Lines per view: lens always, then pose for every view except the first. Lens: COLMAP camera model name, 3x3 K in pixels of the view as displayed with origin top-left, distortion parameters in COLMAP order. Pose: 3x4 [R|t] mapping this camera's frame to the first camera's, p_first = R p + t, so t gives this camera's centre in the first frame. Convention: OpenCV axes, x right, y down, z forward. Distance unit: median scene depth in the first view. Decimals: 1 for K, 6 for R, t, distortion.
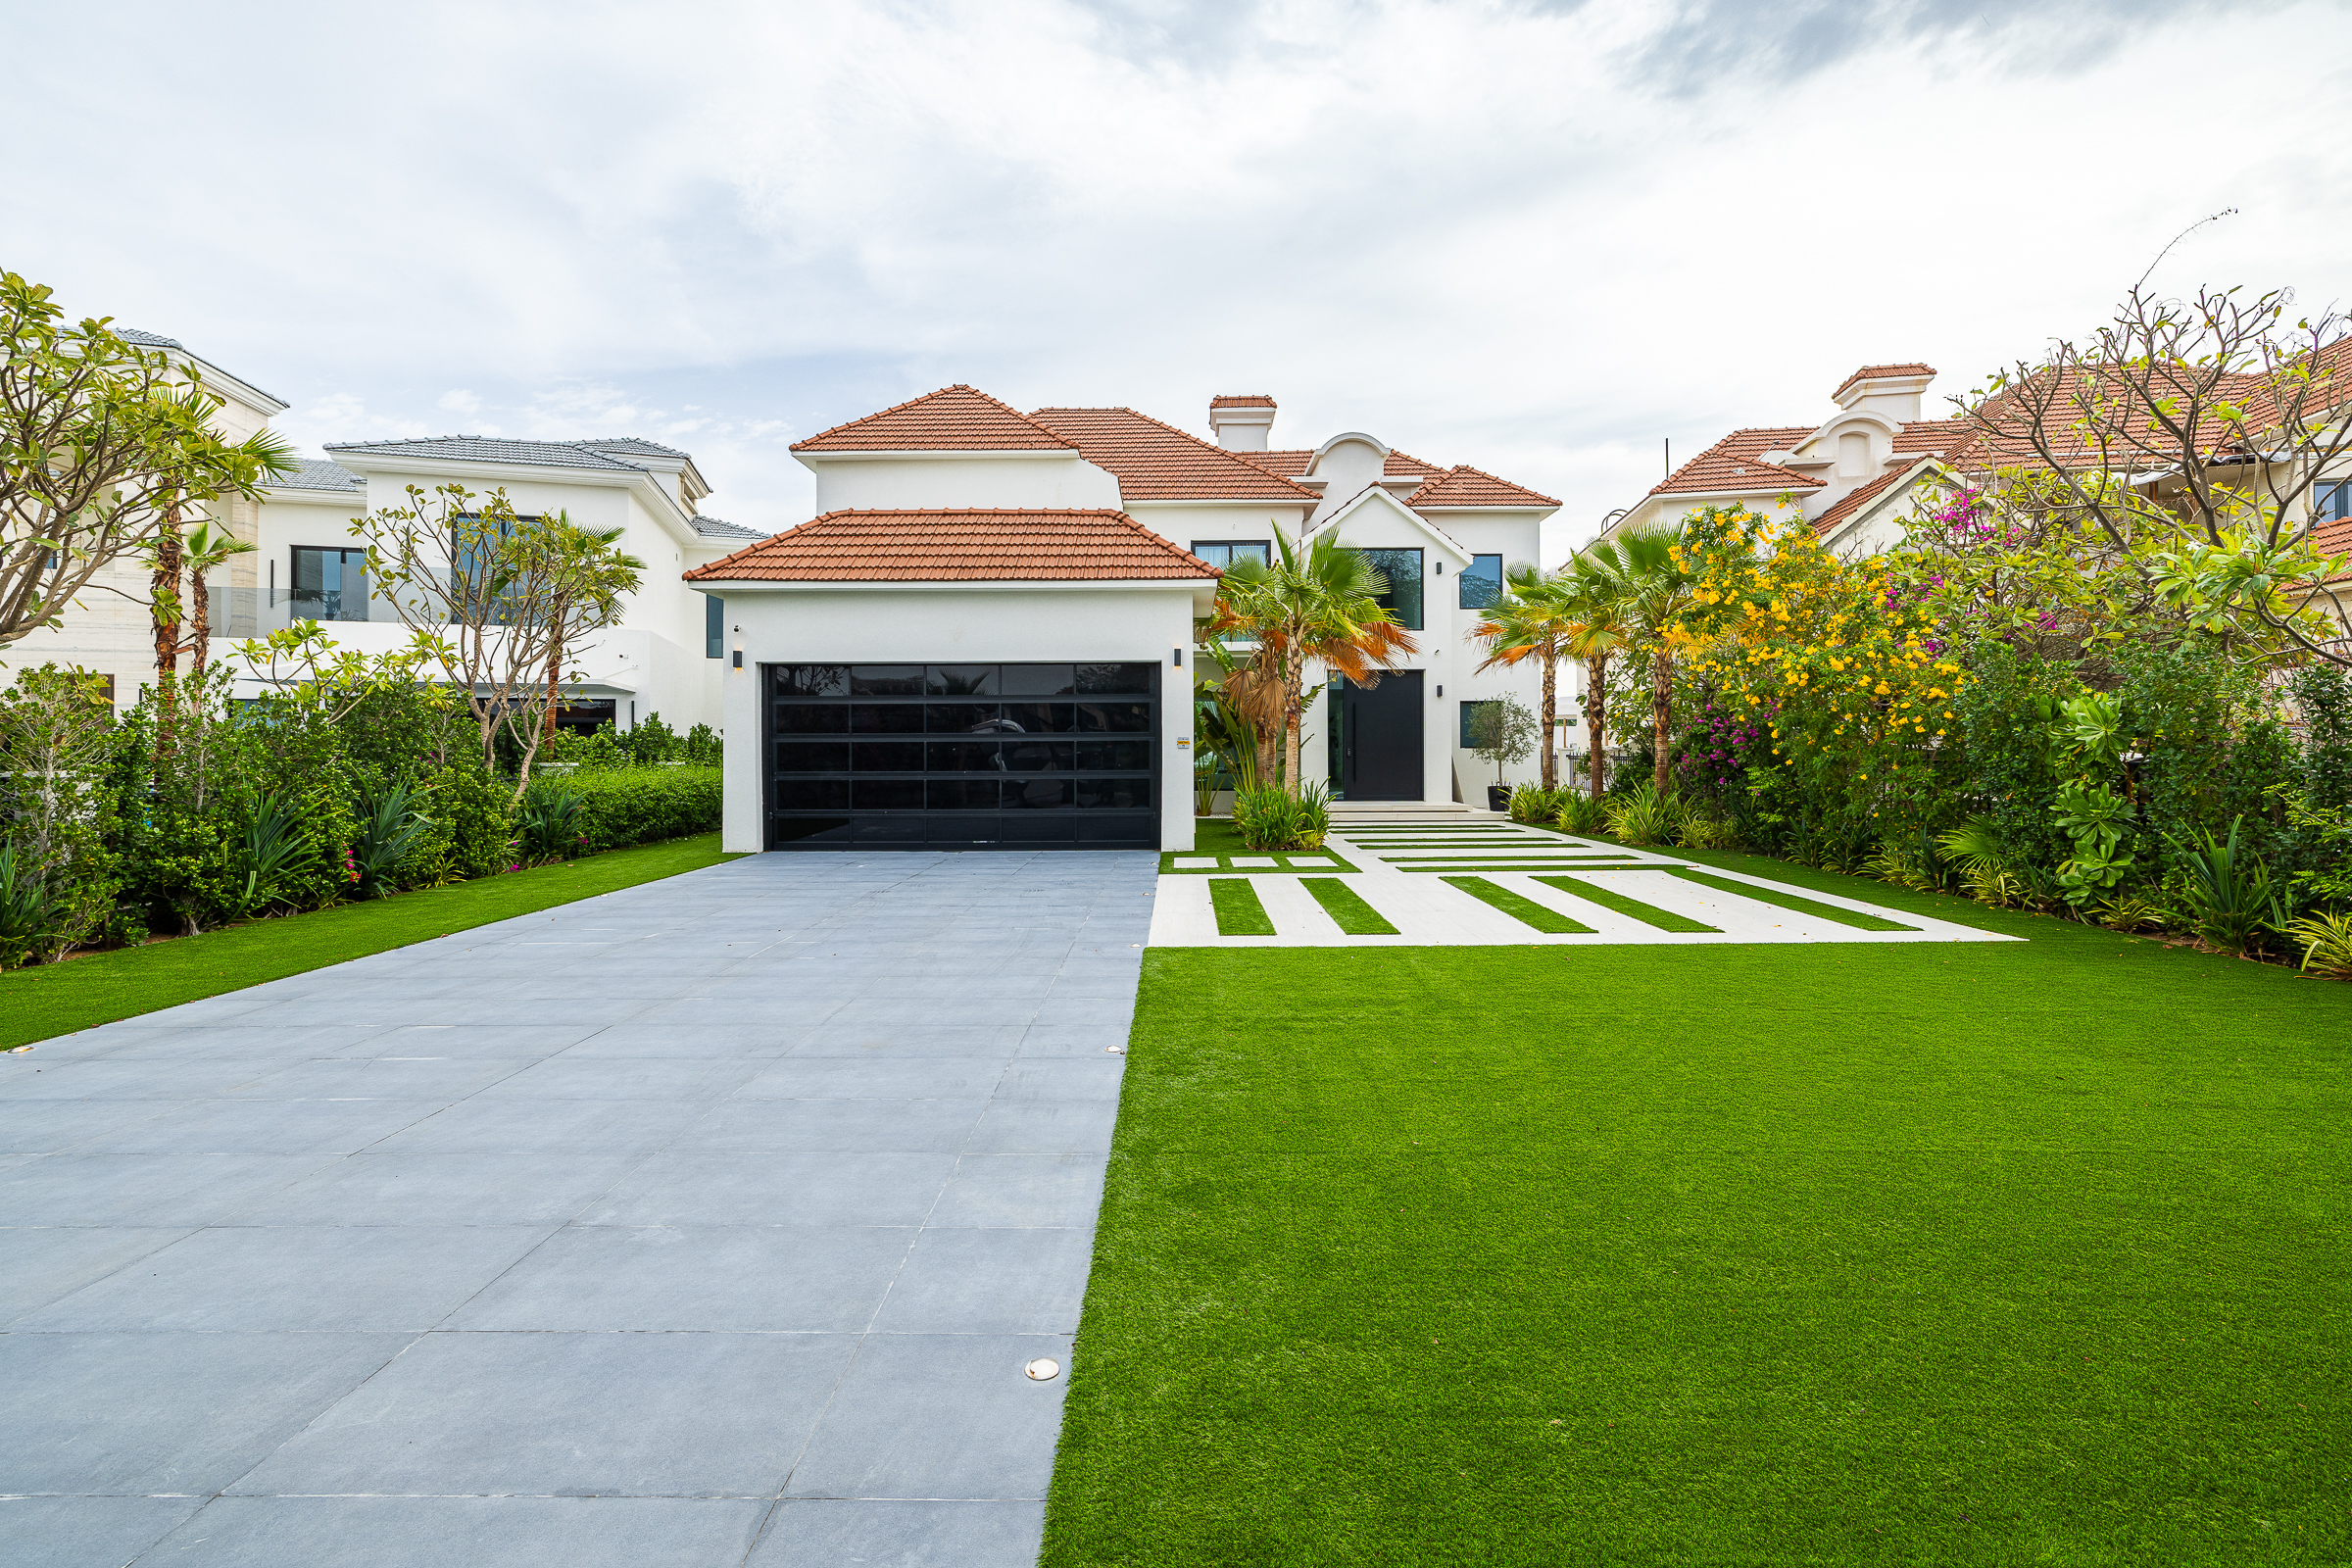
lens RADIAL K [[1038.7, 0, 1171.0], [0, 1038.7, 774.3], [0, 0, 1]] dist [0.005458, 0.000199]
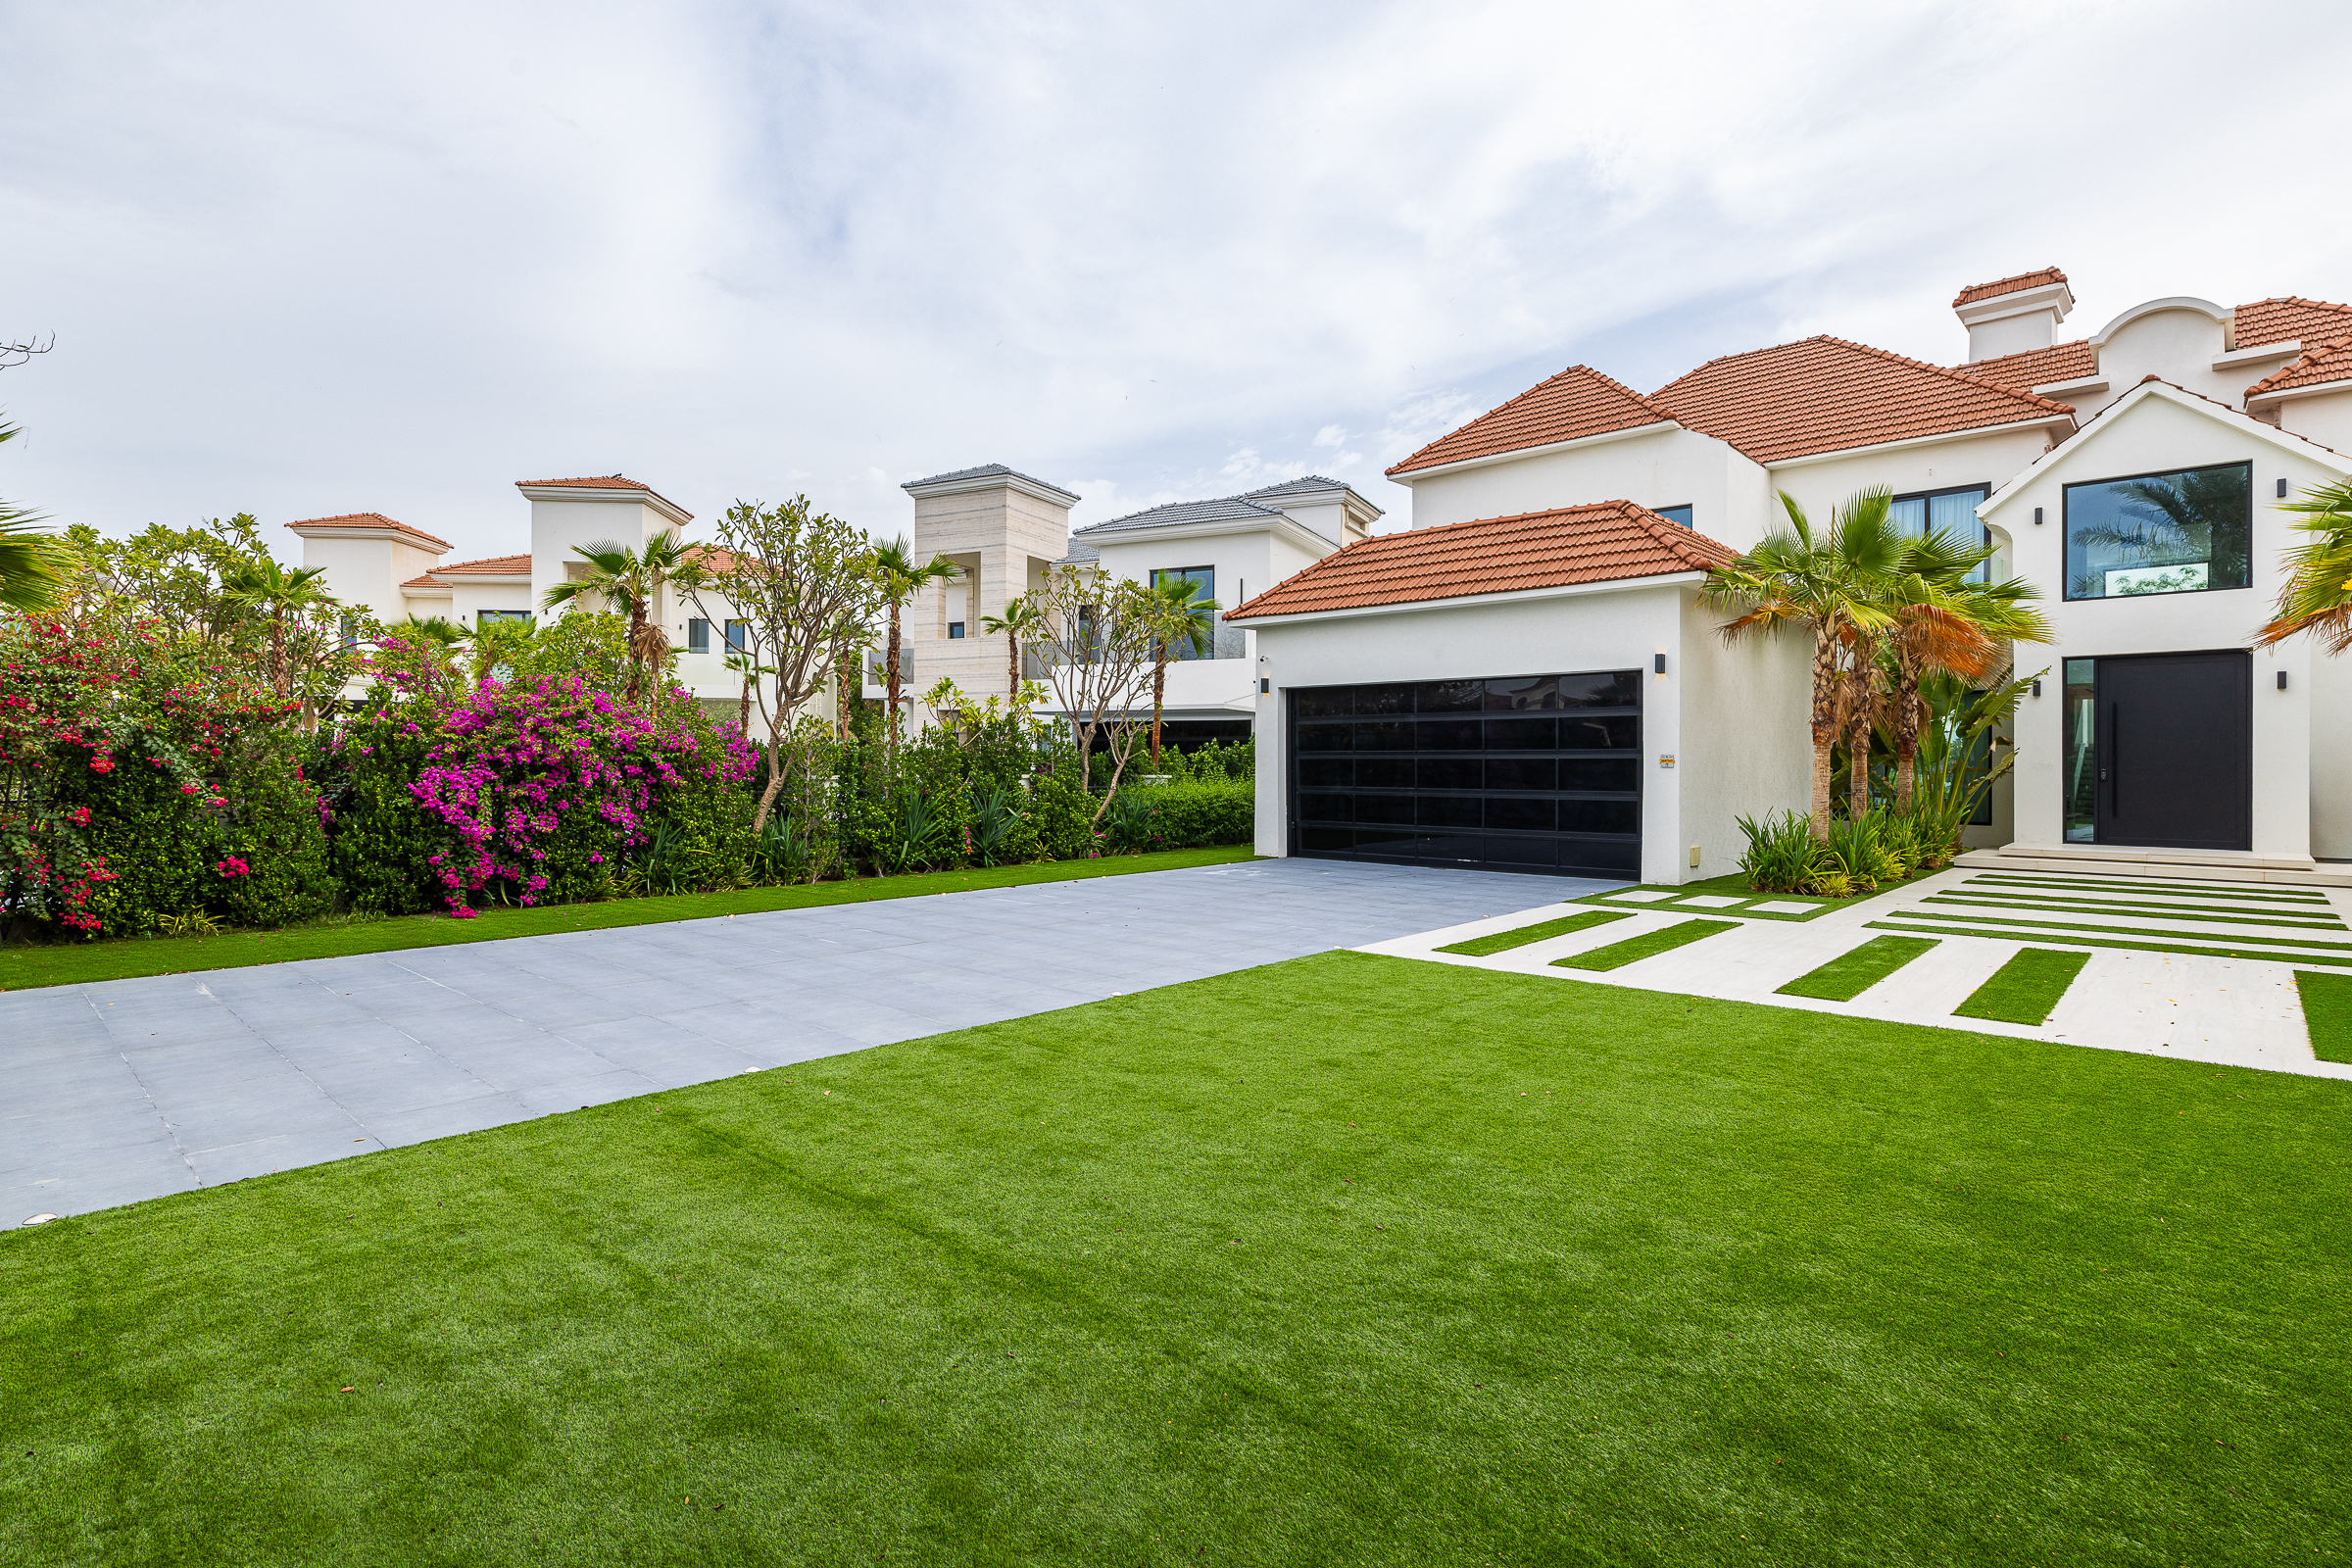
lens RADIAL K [[1153.5, 0, 1173.2], [0, 1153.5, 876.0], [0, 0, 1]] dist [0.013826, -0.000354]
pose [[0.738689, 0.070646, -0.670334, 0.359720], [-0.022832, 0.996544, 0.079865, -0.001755], [0.673659, -0.043691, 0.737749, -0.011259]]
